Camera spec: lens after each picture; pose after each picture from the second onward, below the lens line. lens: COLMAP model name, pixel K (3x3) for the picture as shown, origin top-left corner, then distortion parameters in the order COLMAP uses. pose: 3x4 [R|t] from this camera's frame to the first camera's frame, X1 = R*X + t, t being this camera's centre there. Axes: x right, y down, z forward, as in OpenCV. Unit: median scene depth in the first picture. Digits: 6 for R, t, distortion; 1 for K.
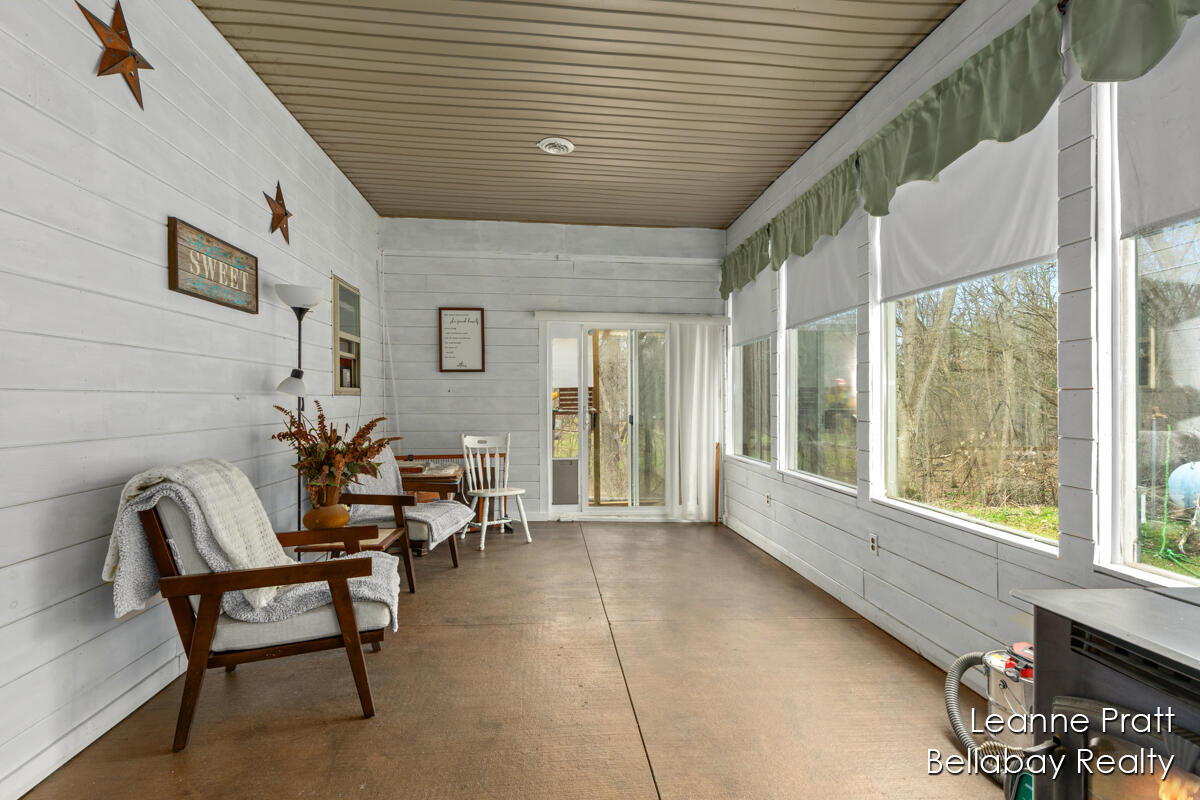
lens RADIAL K [[543.2, 0, 598.9], [0, 543.2, 402.4], [0, 0, 1]] dist [0.002749, 0.000049]
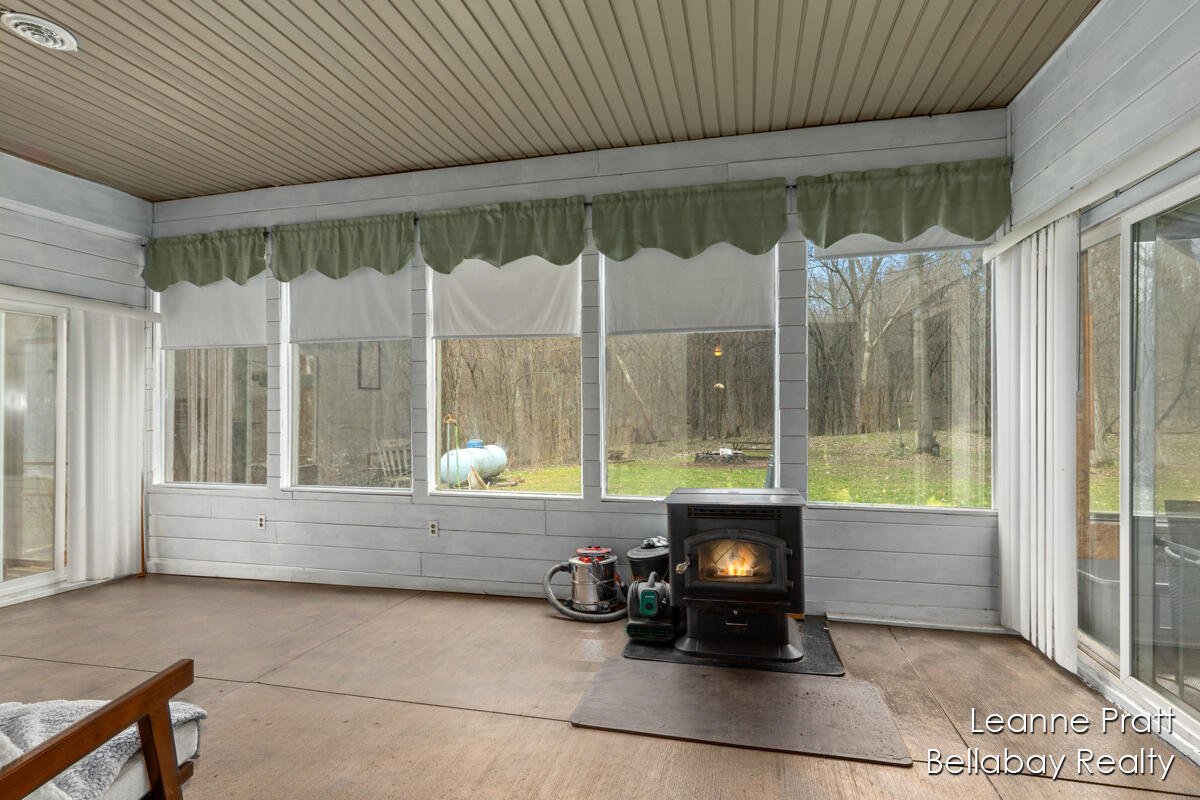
lens RADIAL K [[578.7, 0, 598.1], [0, 578.7, 402.6], [0, 0, 1]] dist [-0.000416, -0.000337]
pose [[0.344353, 0.006183, 0.938820, -0.531687], [0.009570, 0.999903, -0.010095, -0.013436], [-0.938791, 0.012460, 0.344261, 0.146605]]
